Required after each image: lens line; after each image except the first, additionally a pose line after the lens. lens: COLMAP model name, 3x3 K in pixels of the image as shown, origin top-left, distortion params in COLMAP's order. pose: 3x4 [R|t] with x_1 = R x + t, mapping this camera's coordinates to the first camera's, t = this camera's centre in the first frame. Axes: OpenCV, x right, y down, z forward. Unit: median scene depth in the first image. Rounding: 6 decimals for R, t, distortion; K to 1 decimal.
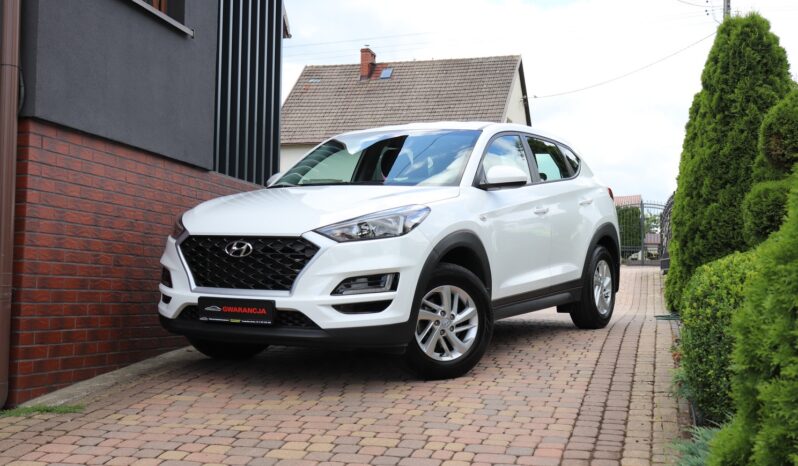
lens RADIAL K [[1114.1, 0, 399.0], [0, 1114.1, 233.0], [0, 0, 1]] dist [-0.000314, 0.001133]
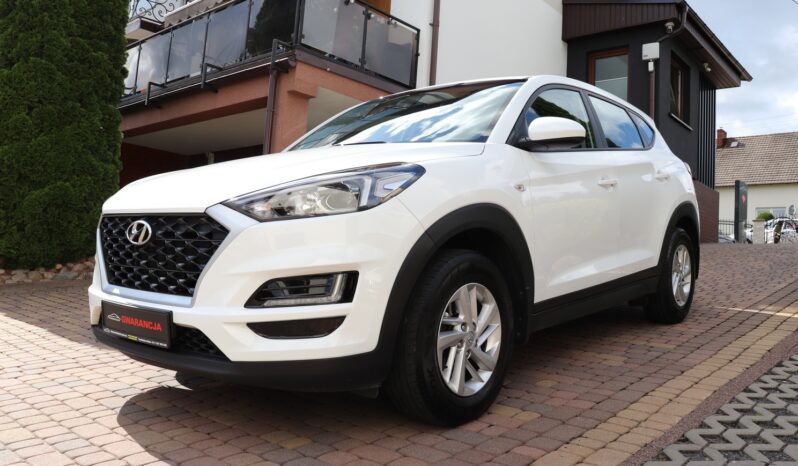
lens RADIAL K [[658.2, 0, 399.0], [0, 658.2, 233.0], [0, 0, 1]] dist [-0.190410, 0.181548]
pose [[0.979719, -0.002134, -0.200367, 0.093163], [0.005720, 0.999834, 0.017324, 0.008715], [0.200296, -0.018118, 0.979568, 0.654663]]
